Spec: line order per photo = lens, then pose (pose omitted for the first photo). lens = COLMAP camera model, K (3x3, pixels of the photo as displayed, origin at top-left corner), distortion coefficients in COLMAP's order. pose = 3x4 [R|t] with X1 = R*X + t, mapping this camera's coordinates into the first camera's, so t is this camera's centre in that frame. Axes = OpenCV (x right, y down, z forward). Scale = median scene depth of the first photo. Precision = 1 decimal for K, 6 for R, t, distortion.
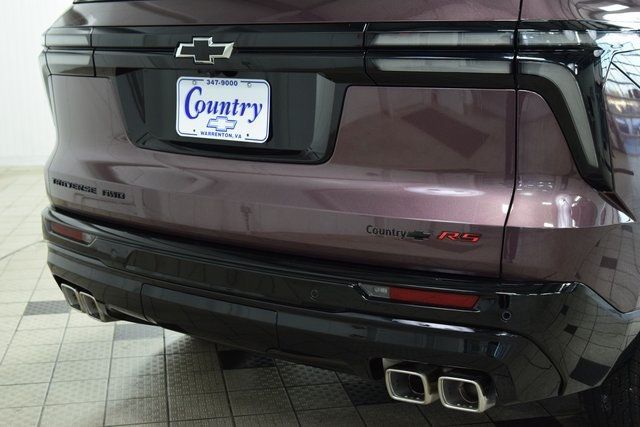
lens RADIAL K [[929.4, 0, 319.7], [0, 929.4, 214.8], [0, 0, 1]] dist [-0.116017, 0.000000]
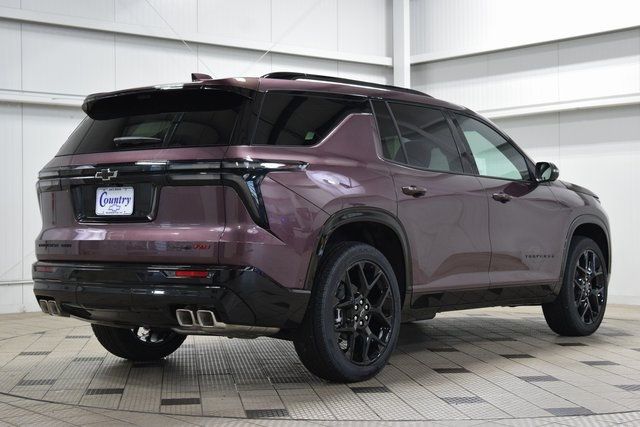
lens RADIAL K [[1088.8, 0, 318.6], [0, 1088.8, 209.6], [0, 0, 1]] dist [0.135059, 0.000000]
pose [[0.997933, -0.000718, -0.064255, 0.551634], [-0.012510, 0.978636, -0.205221, 0.438509], [0.063030, 0.205601, 0.976604, -1.528275]]
